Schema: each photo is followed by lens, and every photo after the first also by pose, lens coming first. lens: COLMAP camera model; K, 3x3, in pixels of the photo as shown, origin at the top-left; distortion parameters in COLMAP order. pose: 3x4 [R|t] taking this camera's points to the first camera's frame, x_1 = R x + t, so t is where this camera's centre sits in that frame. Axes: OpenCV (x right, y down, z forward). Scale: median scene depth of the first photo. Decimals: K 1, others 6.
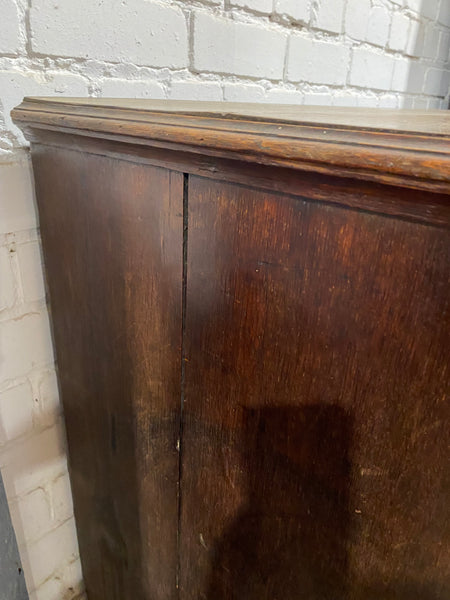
lens RADIAL K [[458.5, 0, 234.0], [0, 458.5, 298.7], [0, 0, 1]] dist [0.024580, -0.018329]
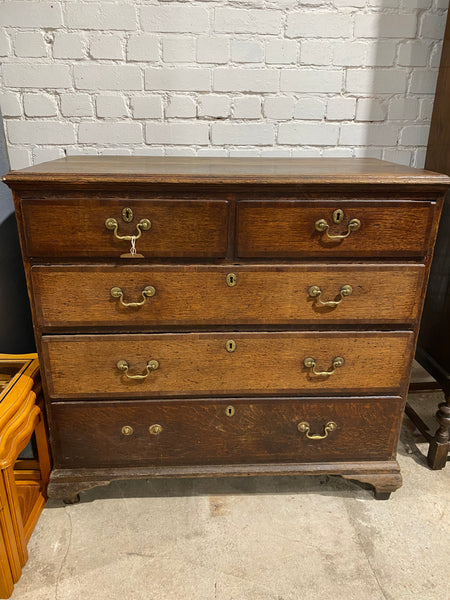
lens RADIAL K [[458.5, 0, 221.6], [0, 458.5, 296.4], [0, 0, 1]] dist [0.024580, -0.018329]
pose [[0.706127, 0.219632, -0.673162, 1.932215], [-0.265893, 0.963352, 0.035398, 0.110767], [0.656267, 0.153994, 0.738648, -0.444799]]
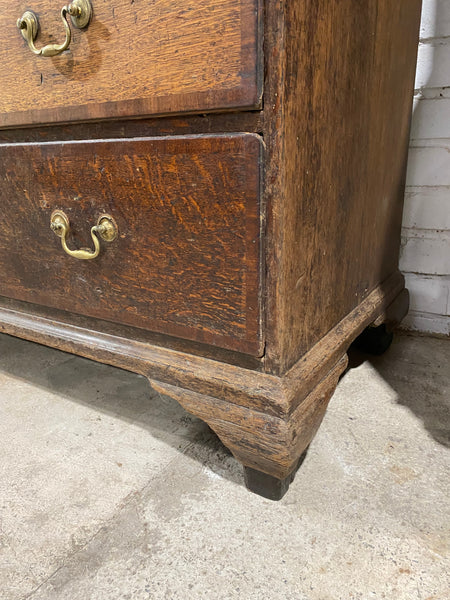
lens RADIAL K [[458.5, 0, 231.4], [0, 458.5, 300.1], [0, 0, 1]] dist [0.024580, -0.018329]
pose [[0.176498, 0.254277, -0.950890, 1.856030], [-0.366128, 0.913697, 0.176374, 0.498038], [0.913673, 0.317018, 0.254364, 1.477826]]
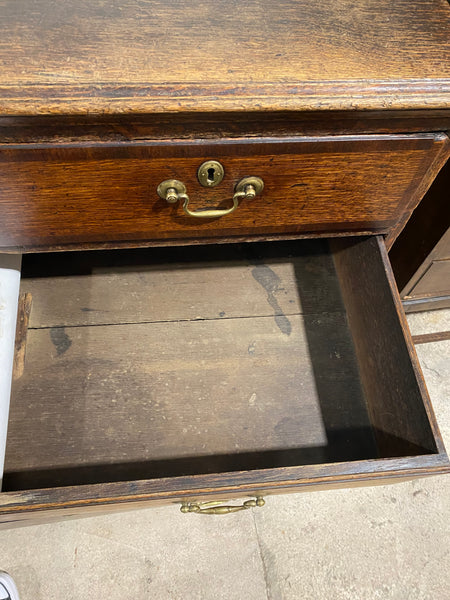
lens RADIAL K [[458.5, 0, 225.6], [0, 458.5, 299.2], [0, 0, 1]] dist [0.024580, -0.018329]
pose [[0.758370, 0.561832, -0.330486, 1.394014], [-0.295470, 0.748239, 0.594000, -0.501035], [0.581010, -0.352823, 0.733446, 0.461594]]
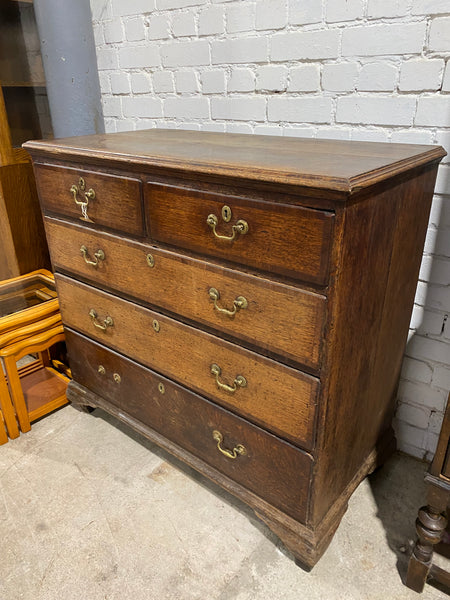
lens RADIAL K [[458.5, 0, 218.8], [0, 458.5, 300.0], [0, 0, 1]] dist [0.024580, -0.018329]
pose [[0.035658, 0.381302, -0.923763, 2.464091], [-0.387672, 0.857246, 0.338881, -0.468608], [0.921108, 0.346033, 0.178388, 0.843088]]
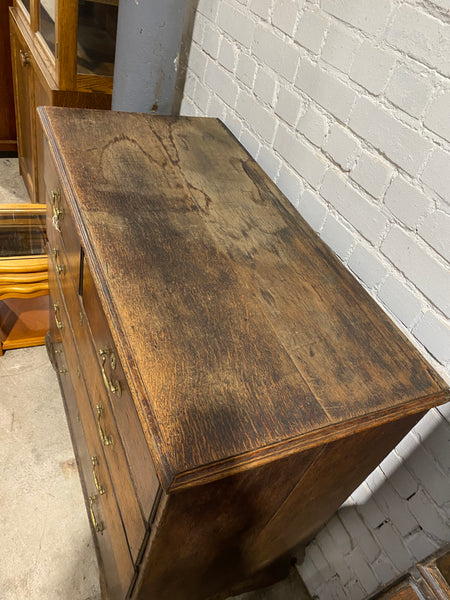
lens RADIAL K [[458.5, 0, 229.2], [0, 458.5, 301.9], [0, 0, 1]] dist [0.024580, -0.018329]
pose [[-0.372971, 0.522374, -0.766823, 1.745800], [-0.591046, 0.503318, 0.630346, -1.207887], [0.715232, 0.688328, 0.121023, 0.991202]]
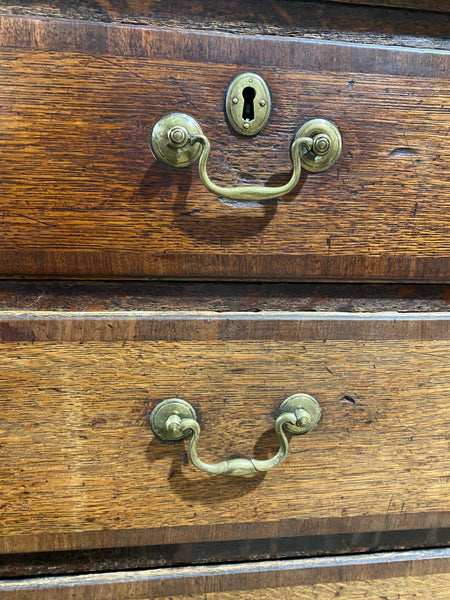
lens RADIAL K [[458.5, 0, 224.5], [0, 458.5, 295.7], [0, 0, 1]] dist [0.024580, -0.018329]
pose [[0.762754, 0.105721, -0.637989, 1.294346], [-0.259092, 0.953865, -0.151696, -0.000838], [0.592518, 0.281005, 0.754956, 0.761664]]
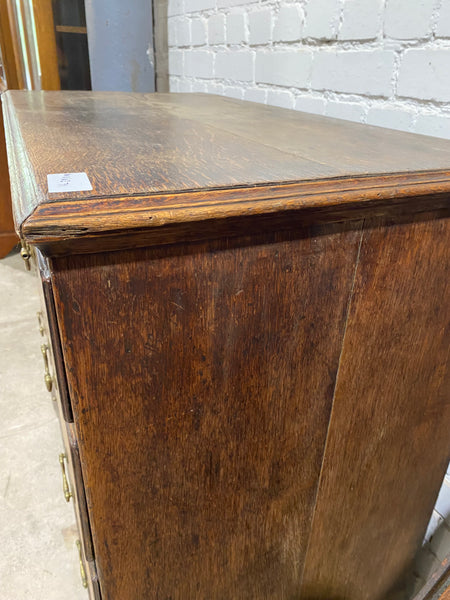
lens RADIAL K [[458.5, 0, 229.2], [0, 458.5, 290.6], [0, 0, 1]] dist [0.024580, -0.018329]
pose [[-0.393814, 0.356326, -0.847315, 1.629550], [-0.418269, 0.751373, 0.510381, -0.695482], [0.818512, 0.555401, -0.146861, 1.495072]]
